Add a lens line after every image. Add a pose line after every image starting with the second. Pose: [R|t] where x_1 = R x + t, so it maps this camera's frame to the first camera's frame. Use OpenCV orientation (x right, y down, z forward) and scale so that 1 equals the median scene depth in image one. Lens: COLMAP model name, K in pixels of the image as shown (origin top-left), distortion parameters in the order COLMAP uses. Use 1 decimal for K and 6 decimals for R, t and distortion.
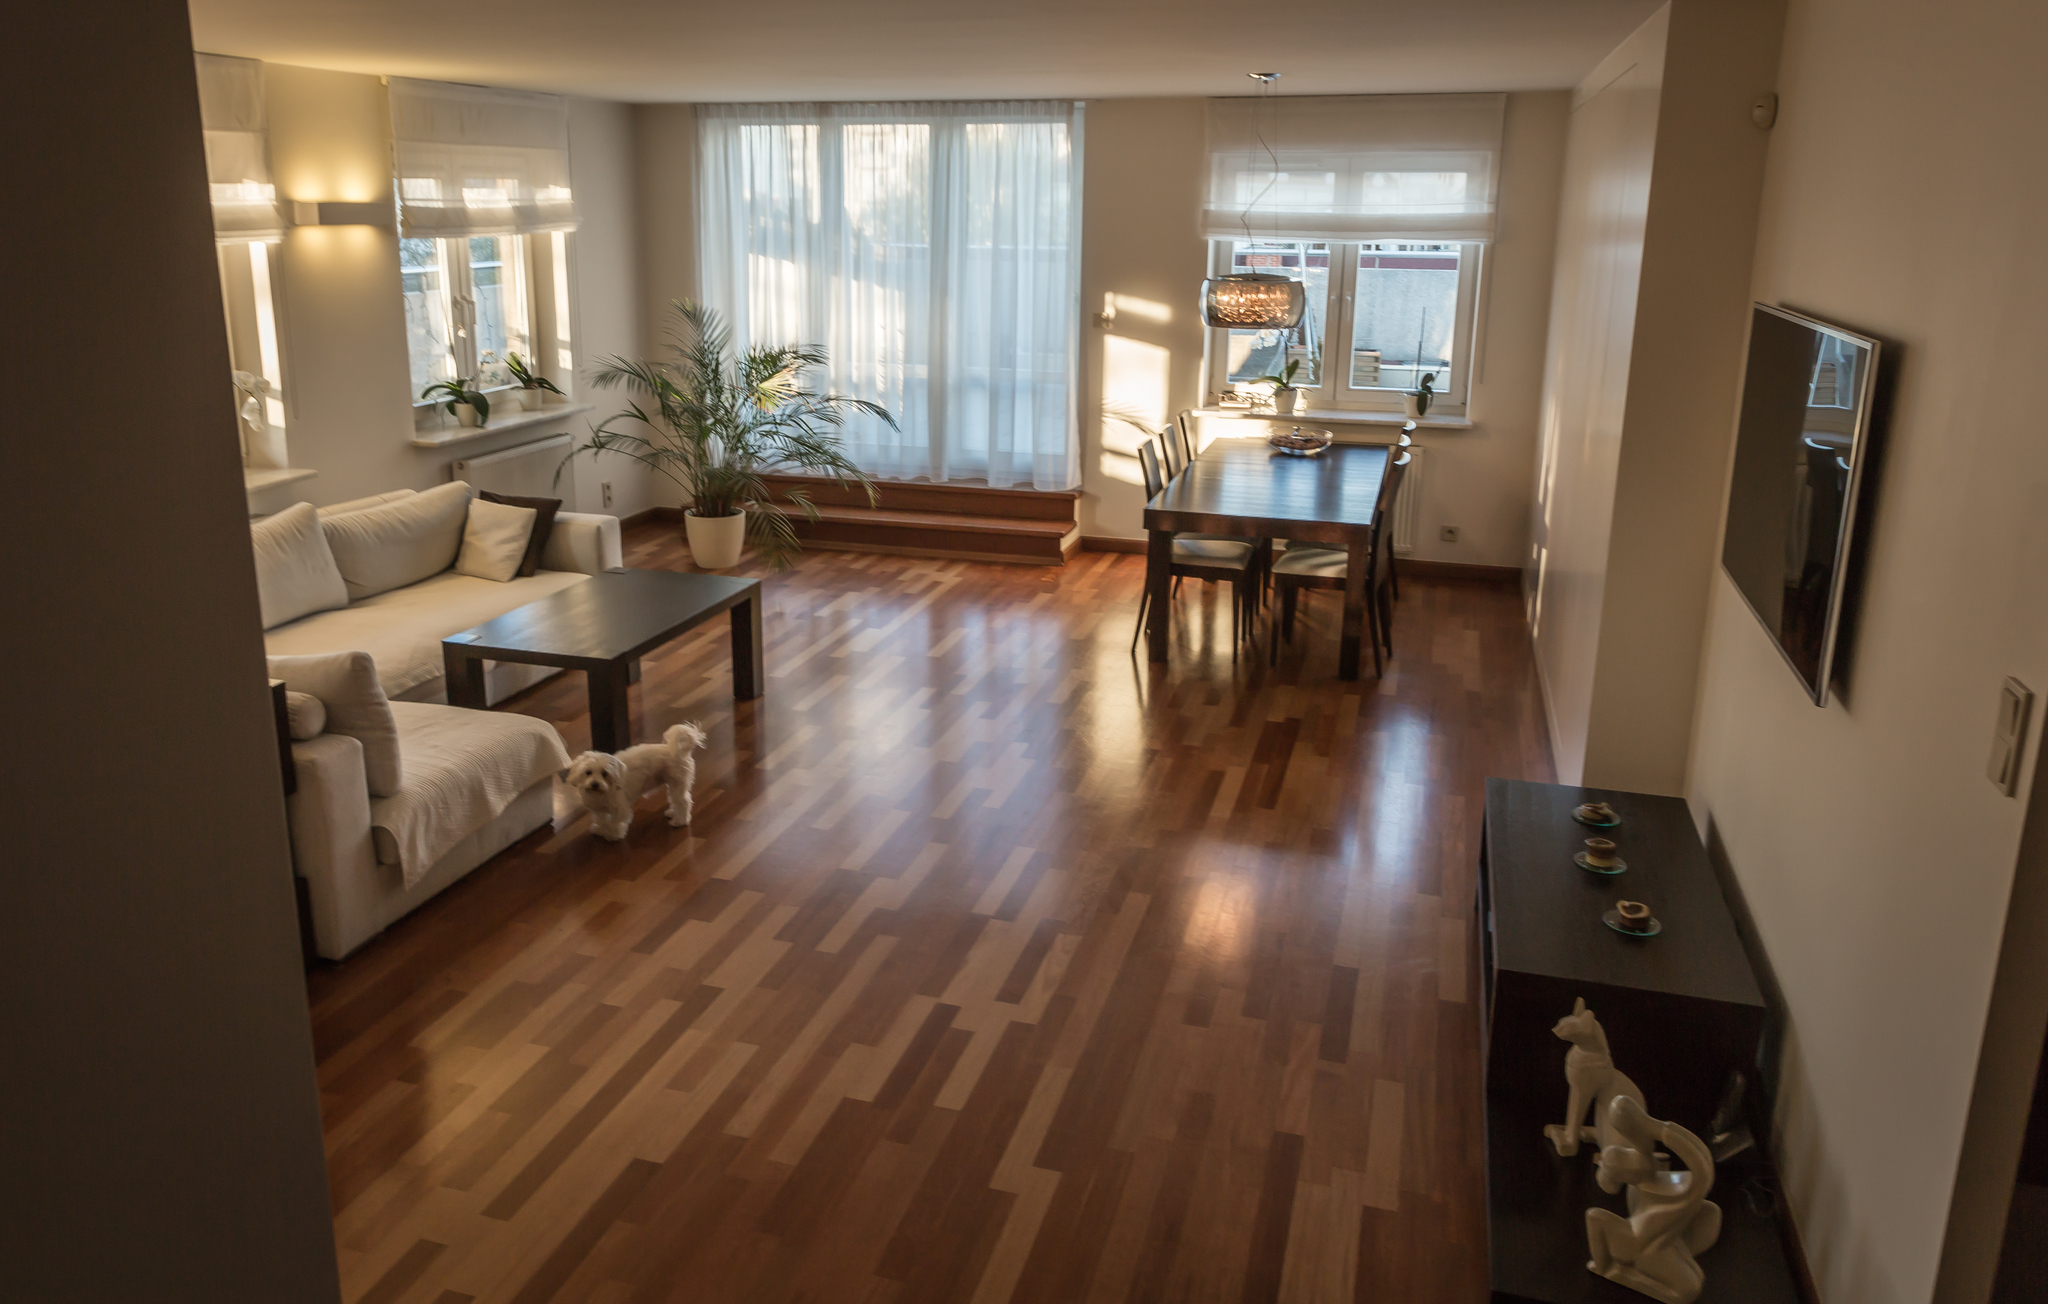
lens RADIAL K [[1501.1, 0, 959.3], [0, 1501.1, 579.6], [0, 0, 1]] dist [-0.001589, 0.002102]
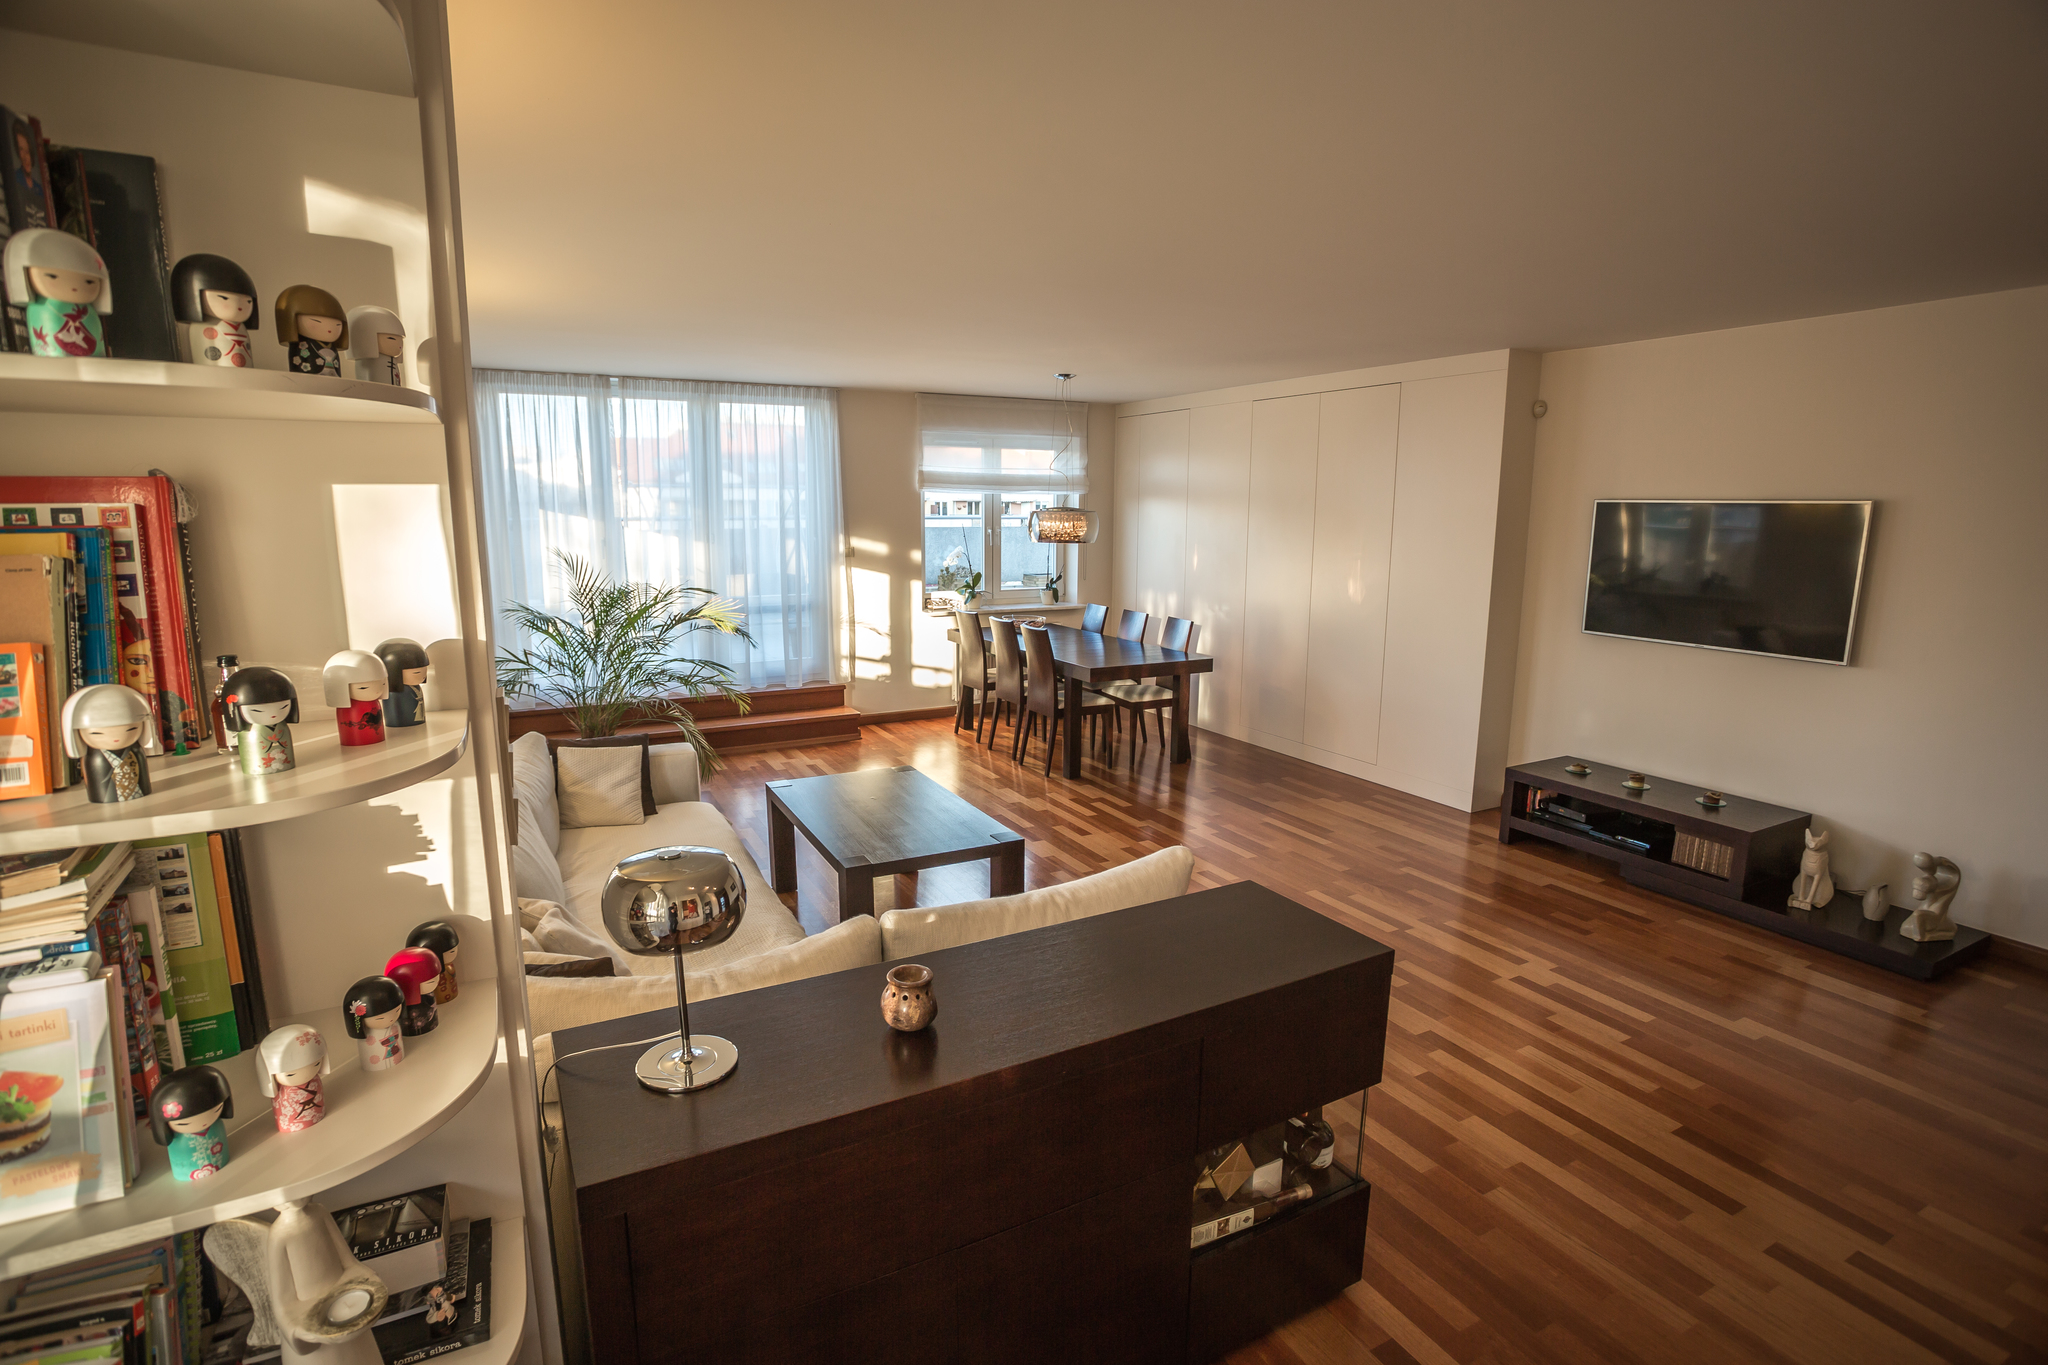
lens RADIAL K [[991.4, 0, 1019.7], [0, 991.4, 685.5], [0, 0, 1]] dist [-0.073865, 0.031899]
pose [[0.700421, -0.128493, 0.702068, -0.523279], [0.174248, 0.984681, 0.006377, -0.043699], [-0.692133, 0.117868, 0.712081, 0.348977]]
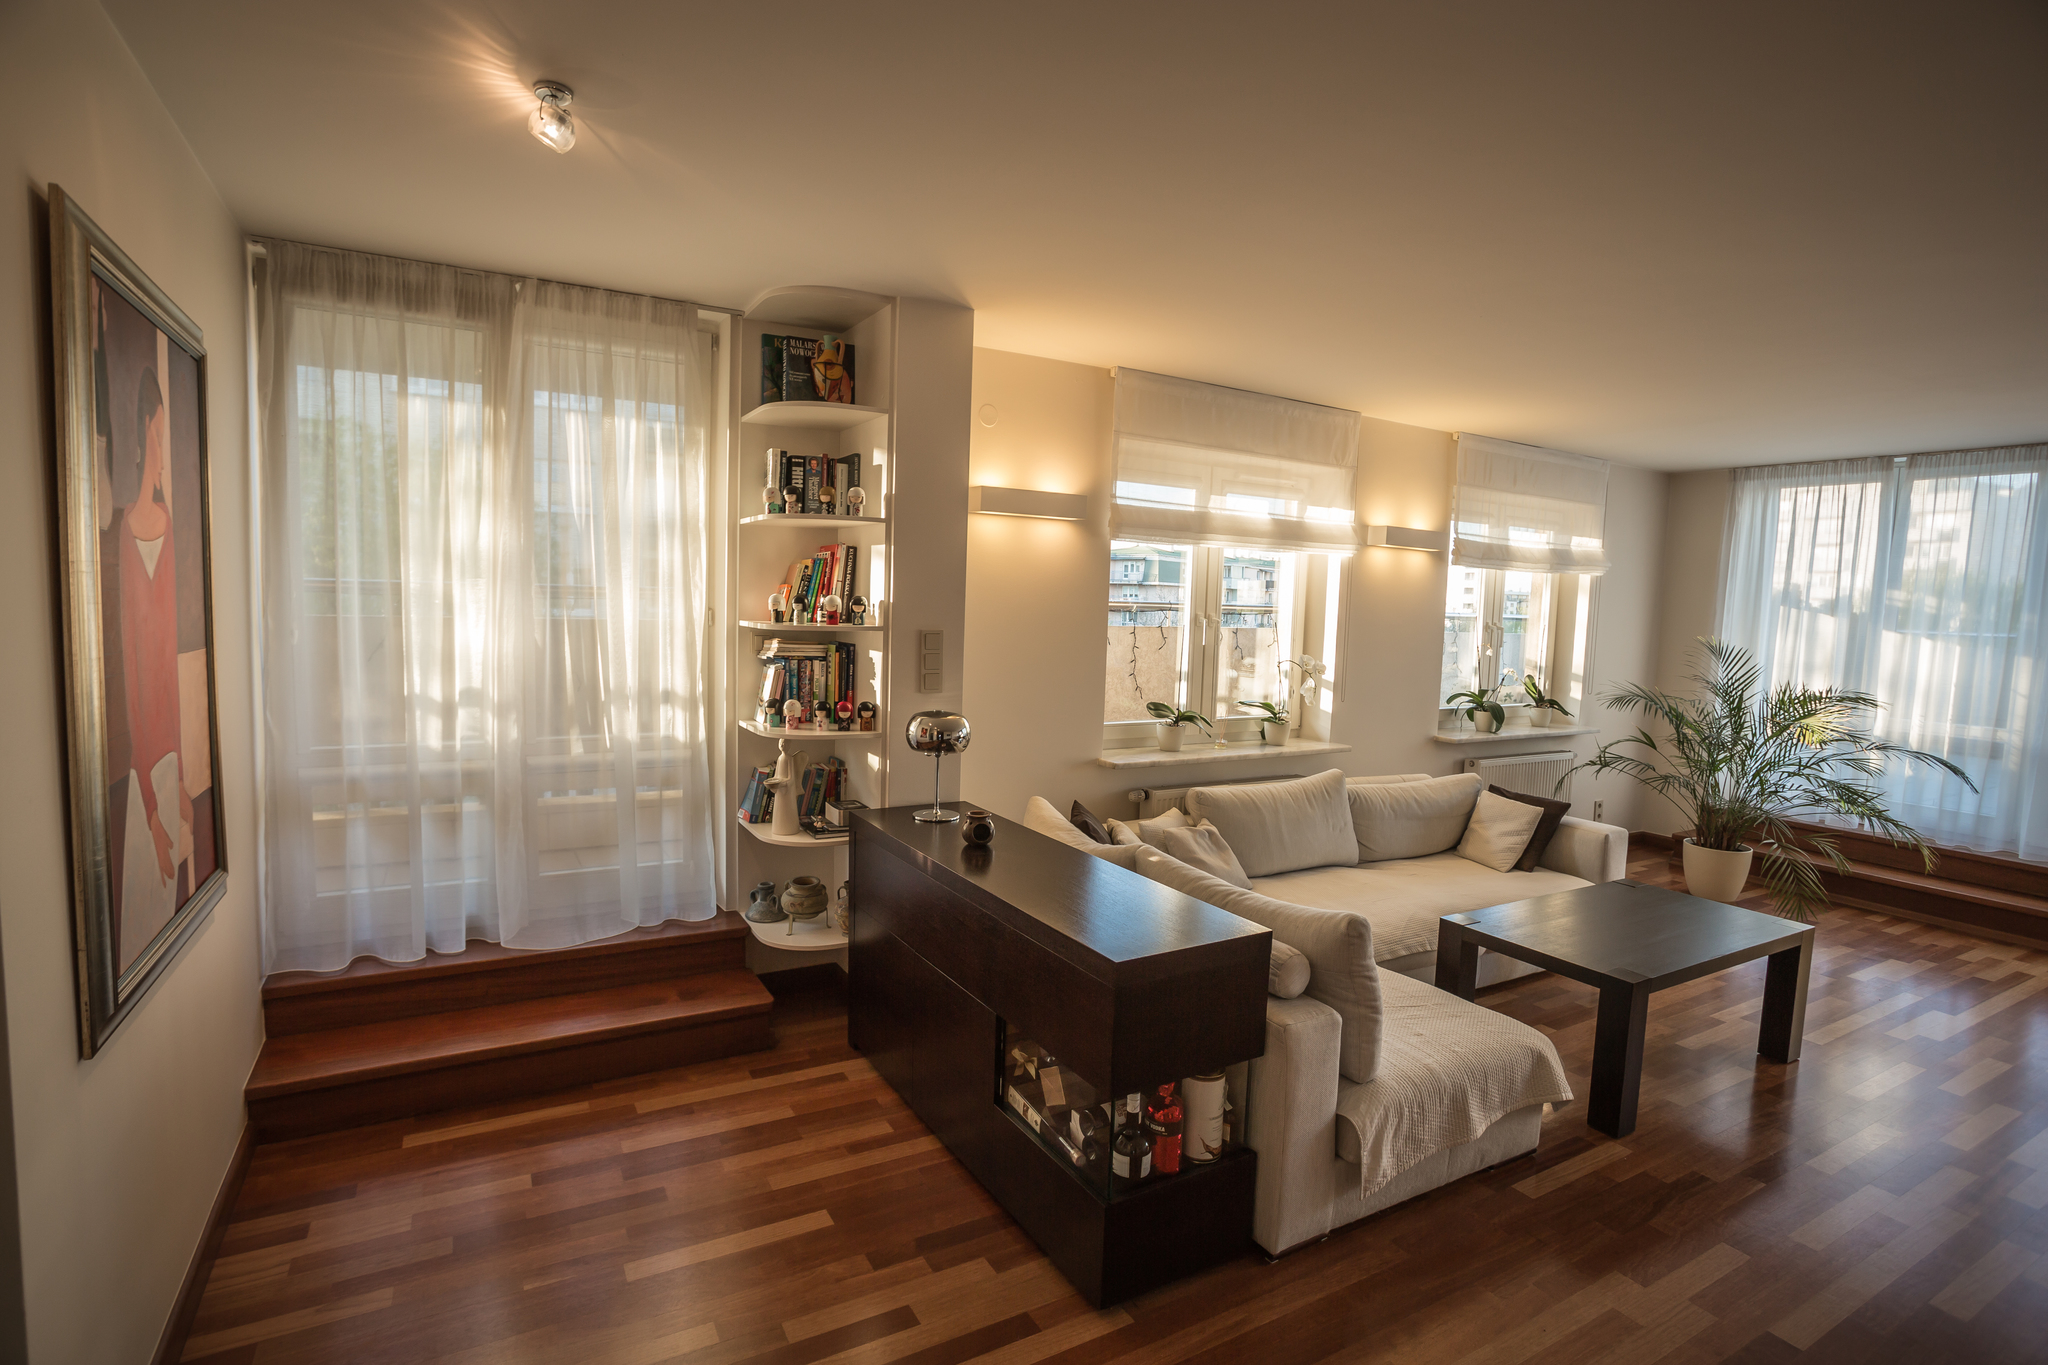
lens RADIAL K [[991.4, 0, 1019.7], [0, 991.4, 685.5], [0, 0, 1]] dist [-0.073865, 0.031899]
pose [[0.733274, 0.079286, -0.675295, -0.094914], [-0.195469, 0.975833, -0.097679, 0.006493], [0.651231, 0.203625, 0.731051, 0.239917]]
